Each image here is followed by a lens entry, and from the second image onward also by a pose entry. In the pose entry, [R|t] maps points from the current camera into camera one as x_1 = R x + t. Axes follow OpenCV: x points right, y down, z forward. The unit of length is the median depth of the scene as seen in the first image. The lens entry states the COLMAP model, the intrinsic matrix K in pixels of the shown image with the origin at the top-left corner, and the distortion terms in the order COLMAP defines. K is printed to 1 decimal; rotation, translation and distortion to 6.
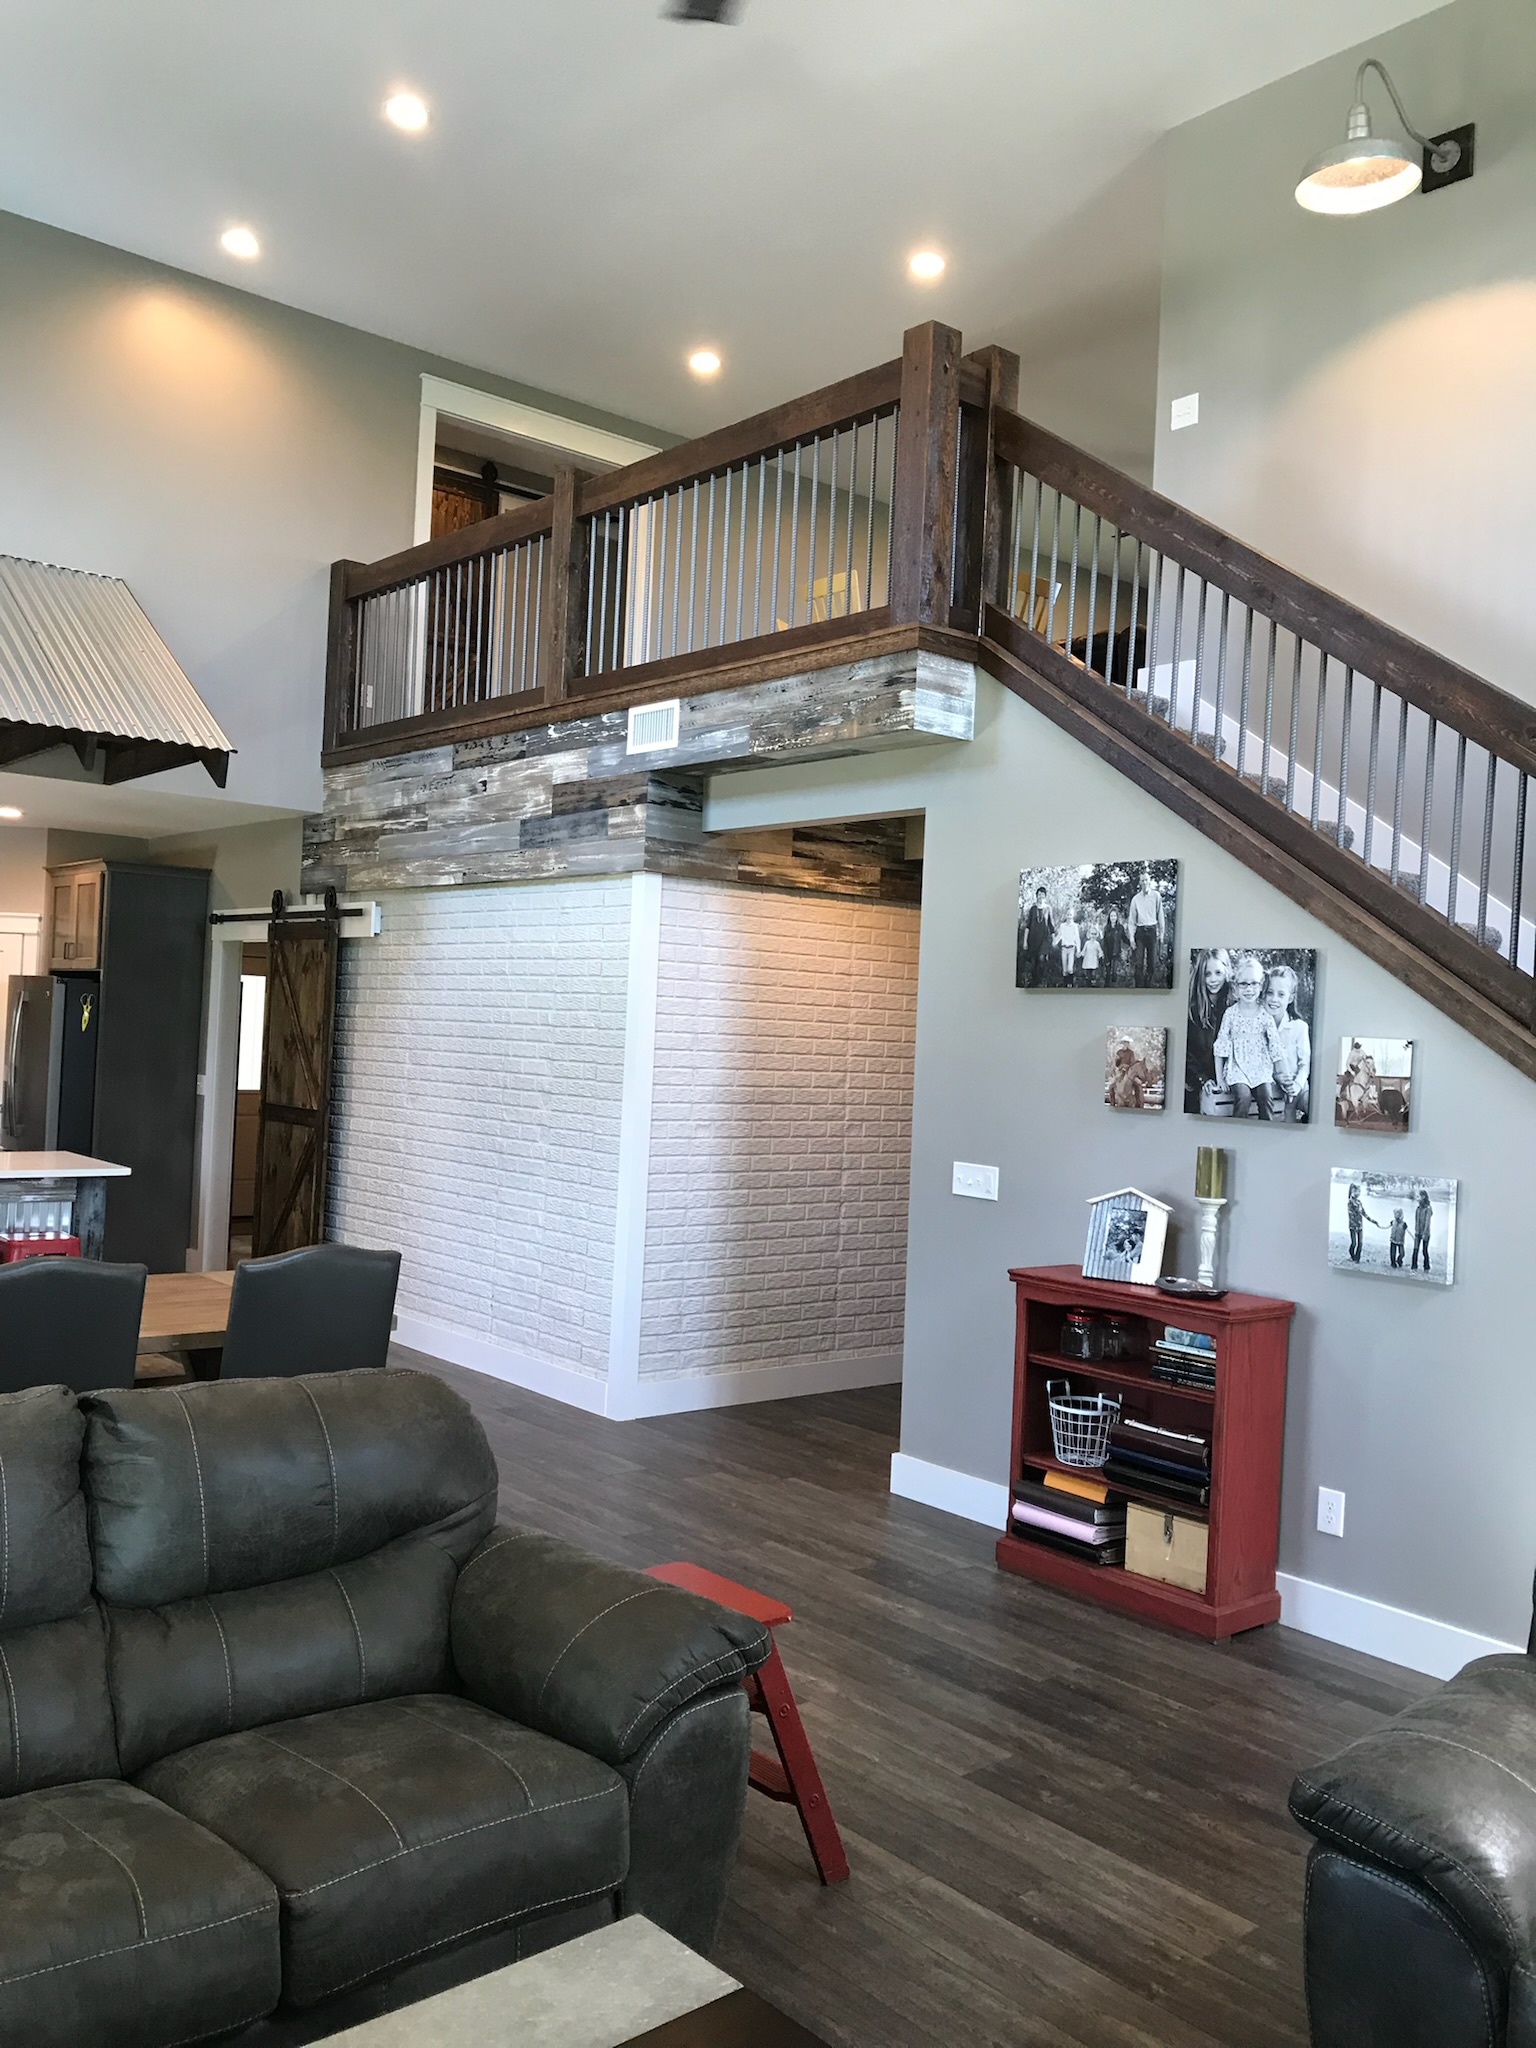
lens RADIAL K [[1687.9, 0, 758.9], [0, 1687.9, 1015.1], [0, 0, 1]] dist [0.046410, -0.061153]
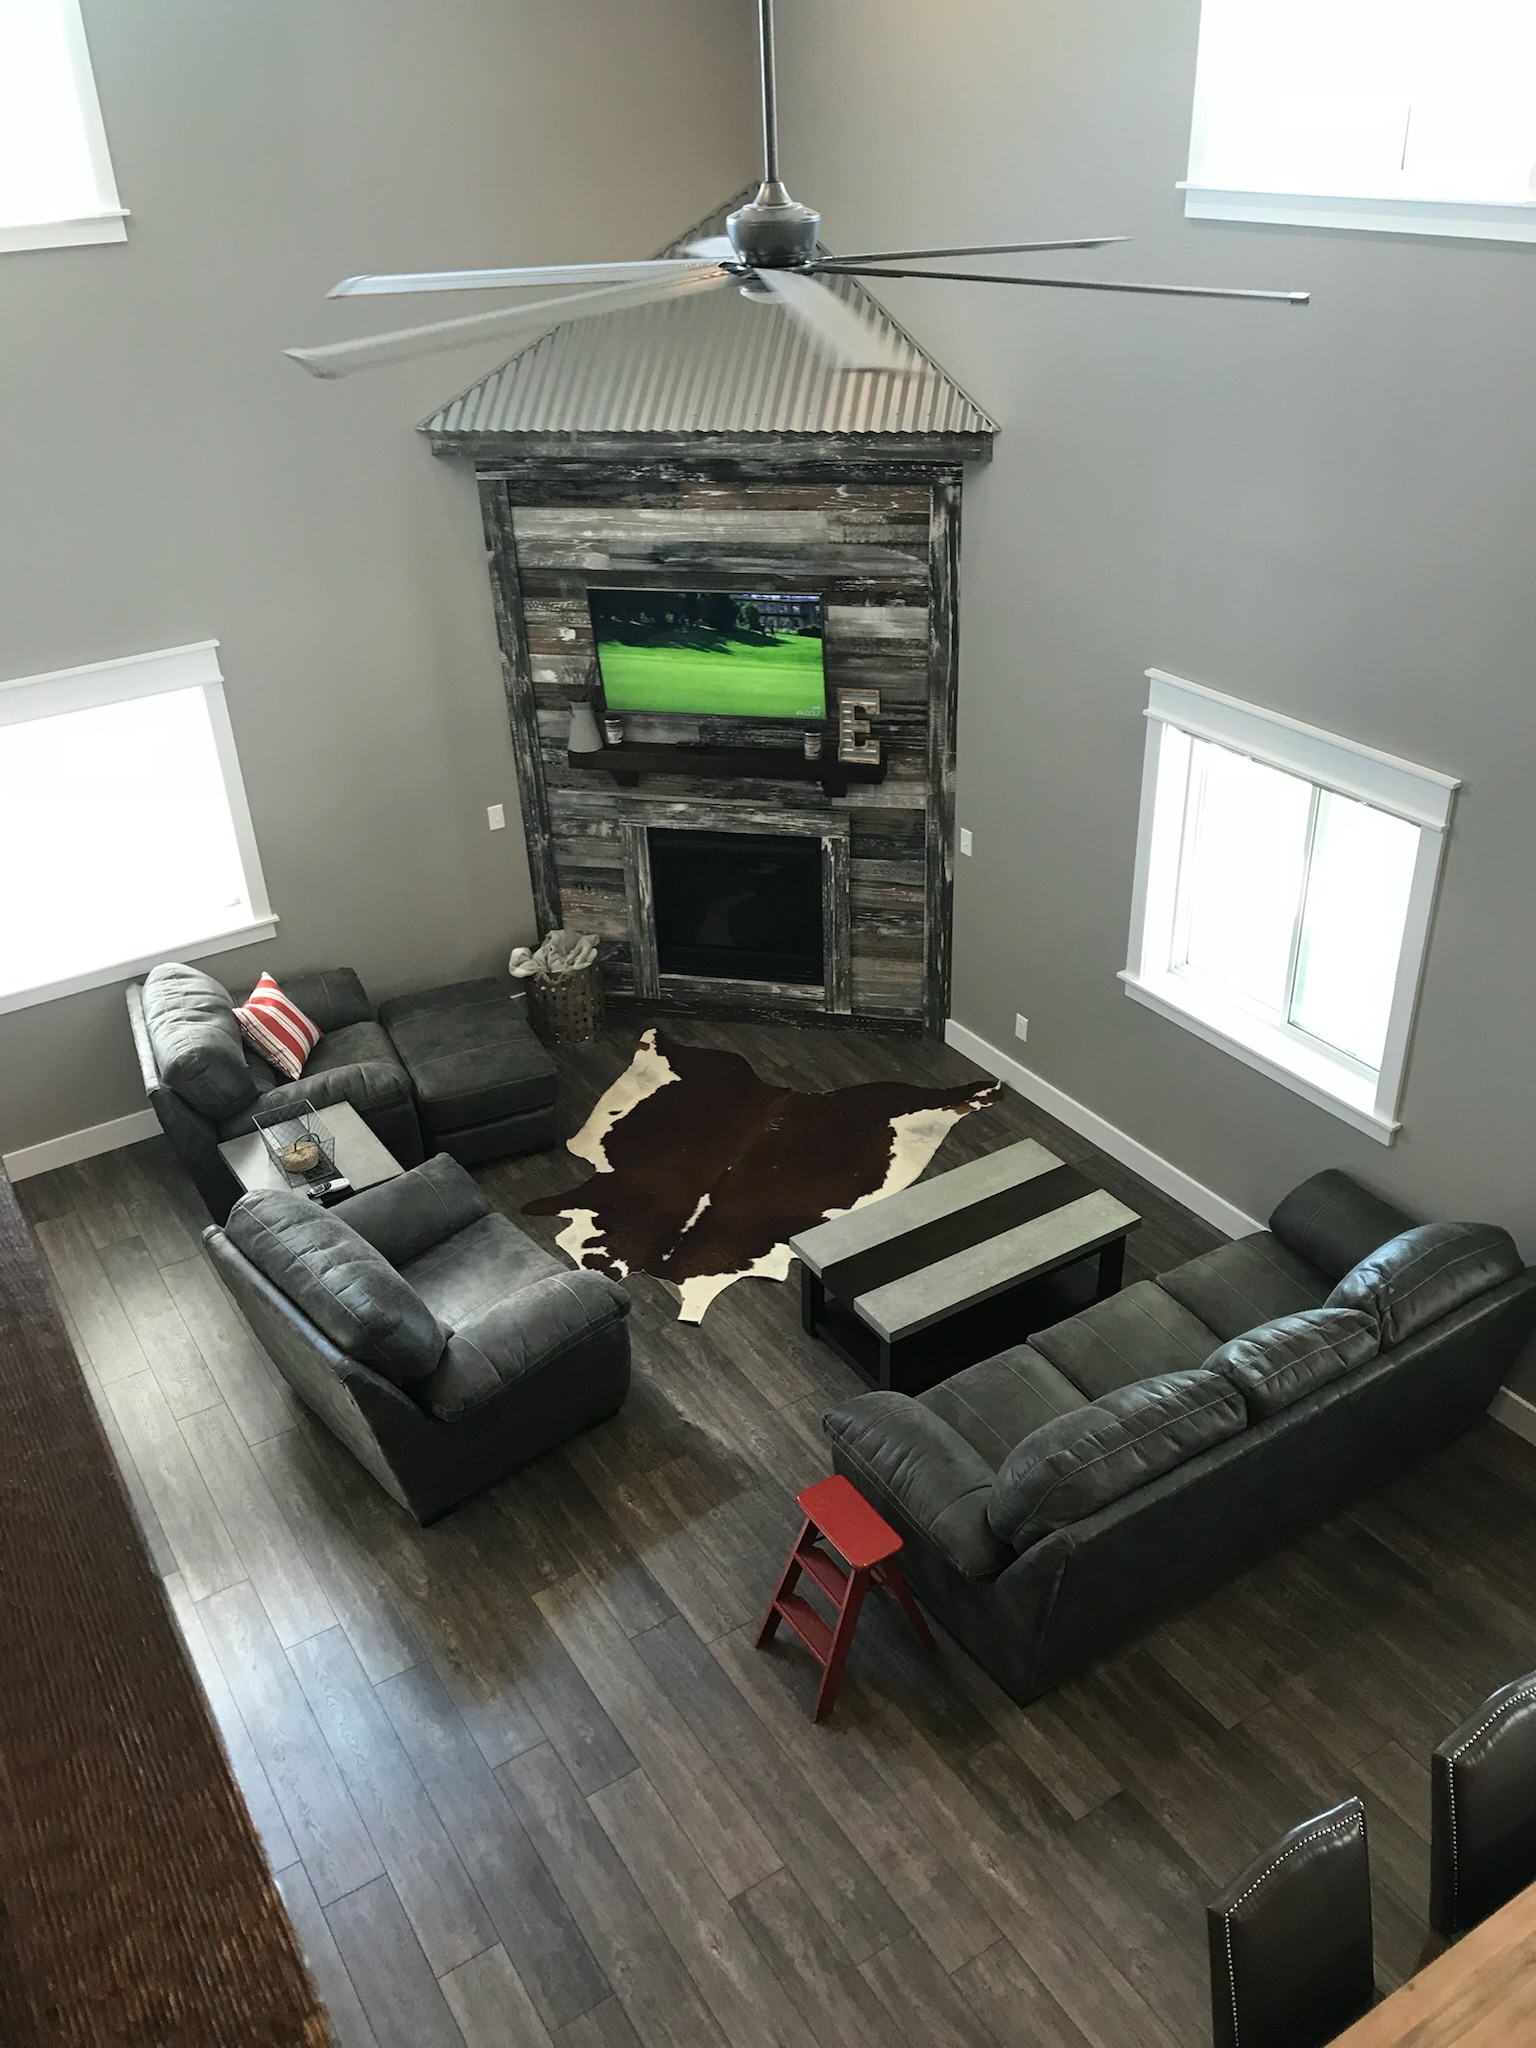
lens RADIAL K [[1687.9, 0, 752.1], [0, 1687.9, 1027.0], [0, 0, 1]] dist [0.046410, -0.061153]
pose [[-0.988771, -0.076176, 0.128564, -0.060849], [-0.000988, 0.863635, 0.504117, -0.461721], [-0.149434, 0.498329, -0.854013, 1.168852]]
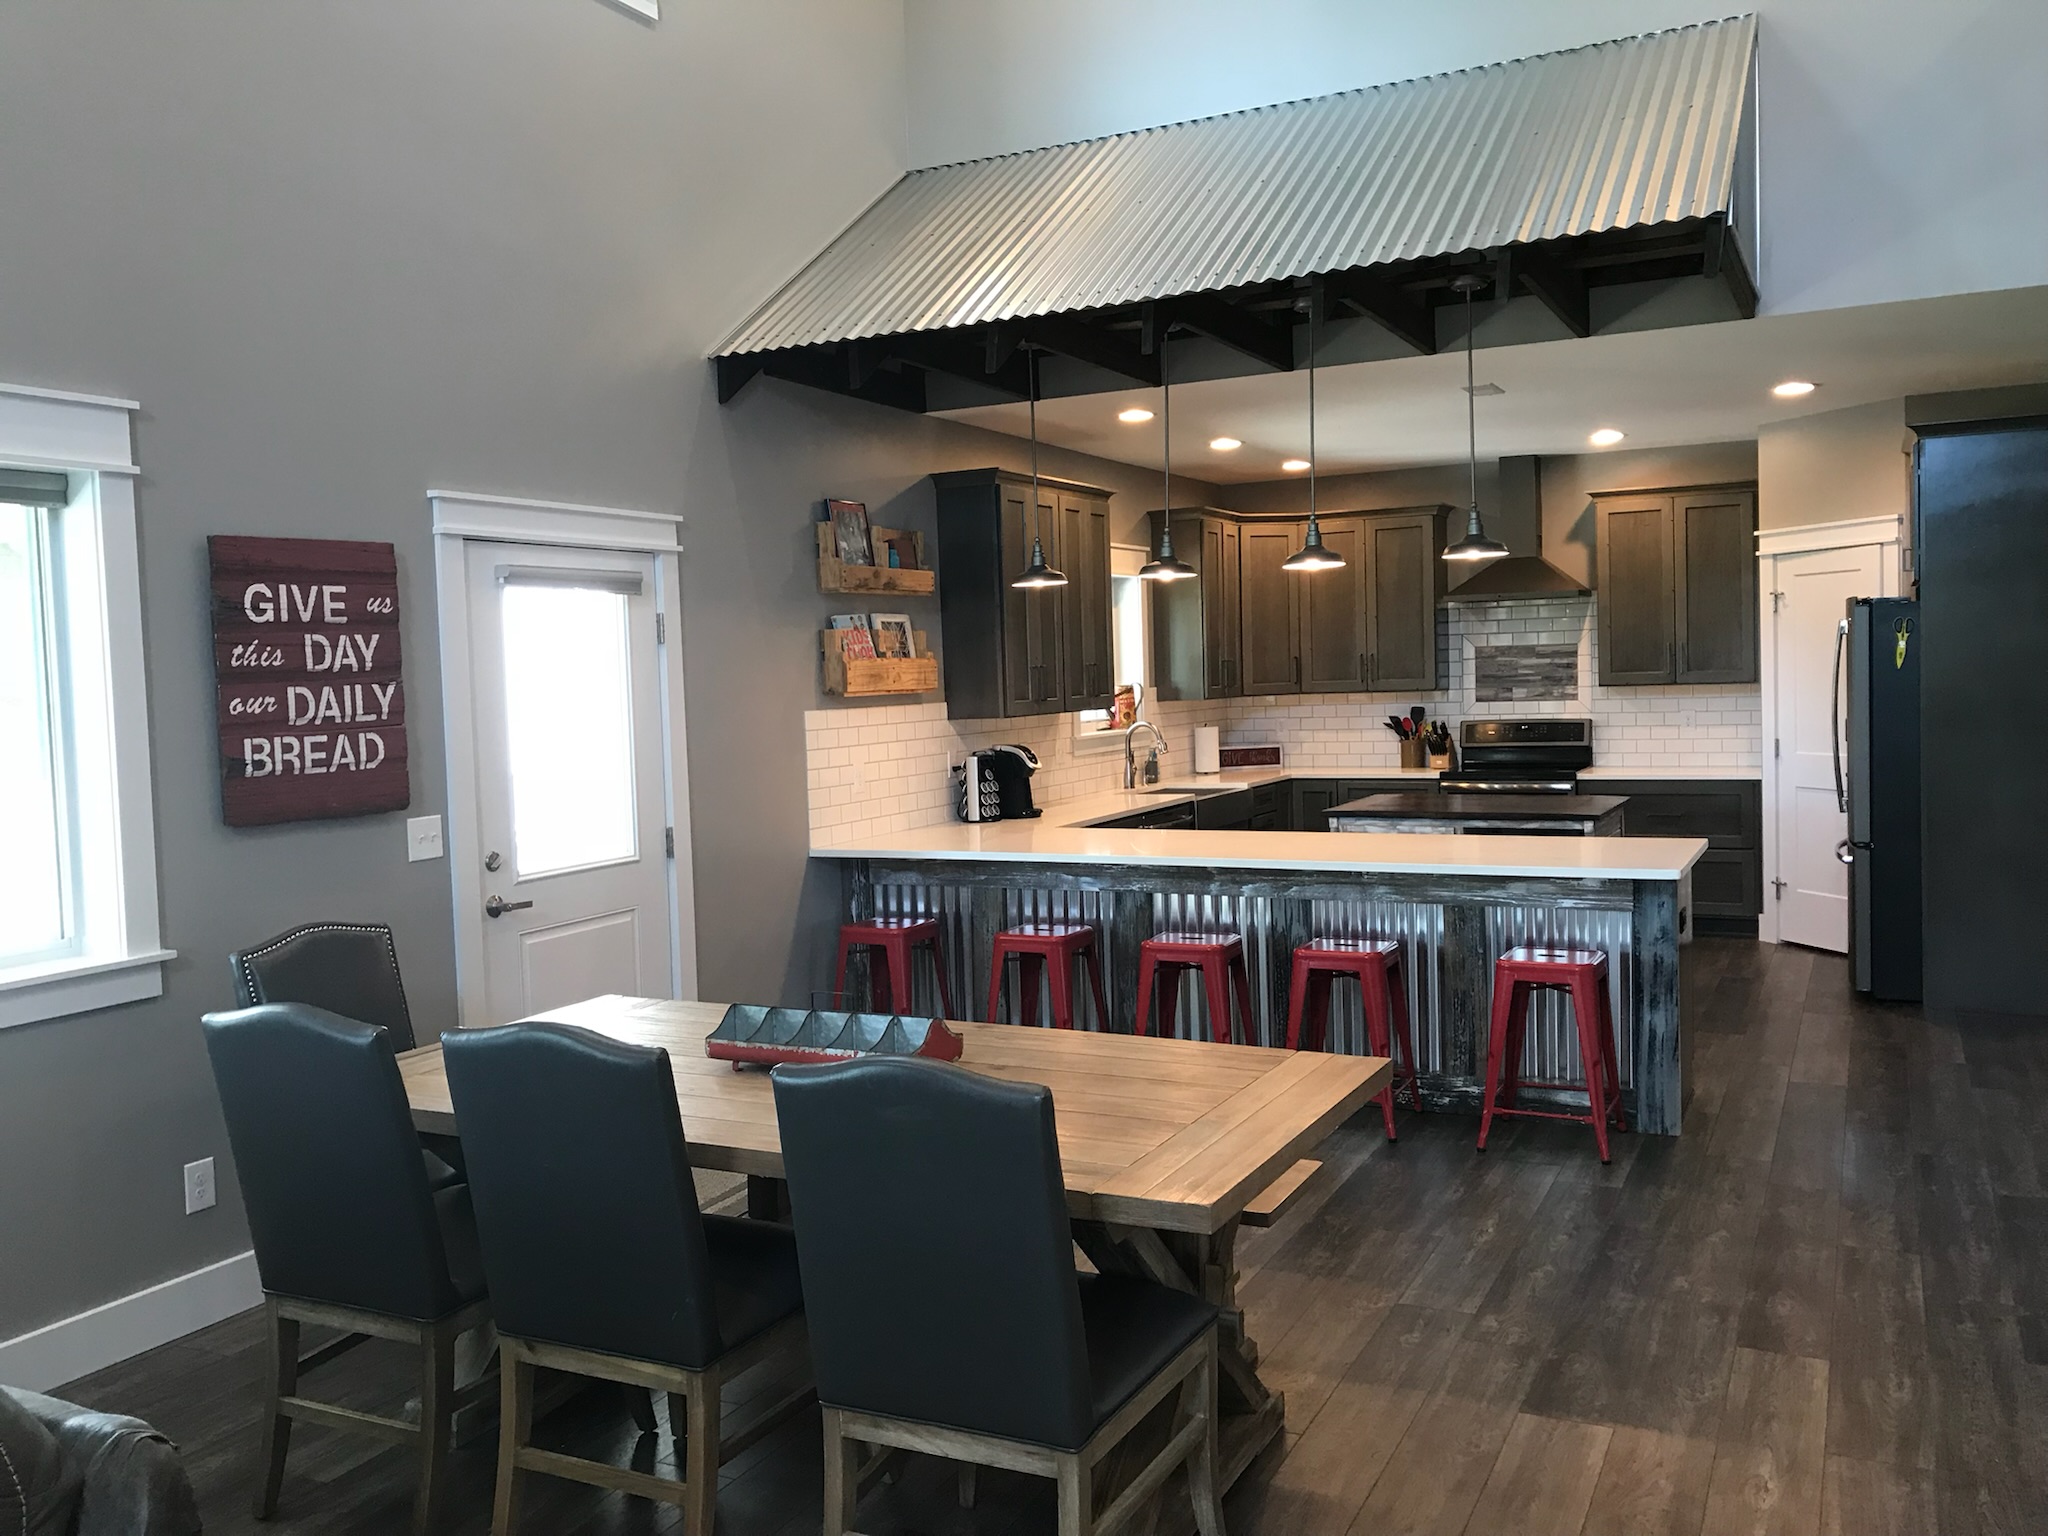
lens RADIAL K [[1687.9, 0, 1016.3], [0, 1687.9, 753.6], [0, 0, 1]] dist [0.046410, -0.061153]
pose [[0.387004, -0.010752, -0.922015, 0.200849], [0.056846, 0.998308, 0.012218, 0.025434], [0.920324, -0.057142, 0.386961, 0.628533]]
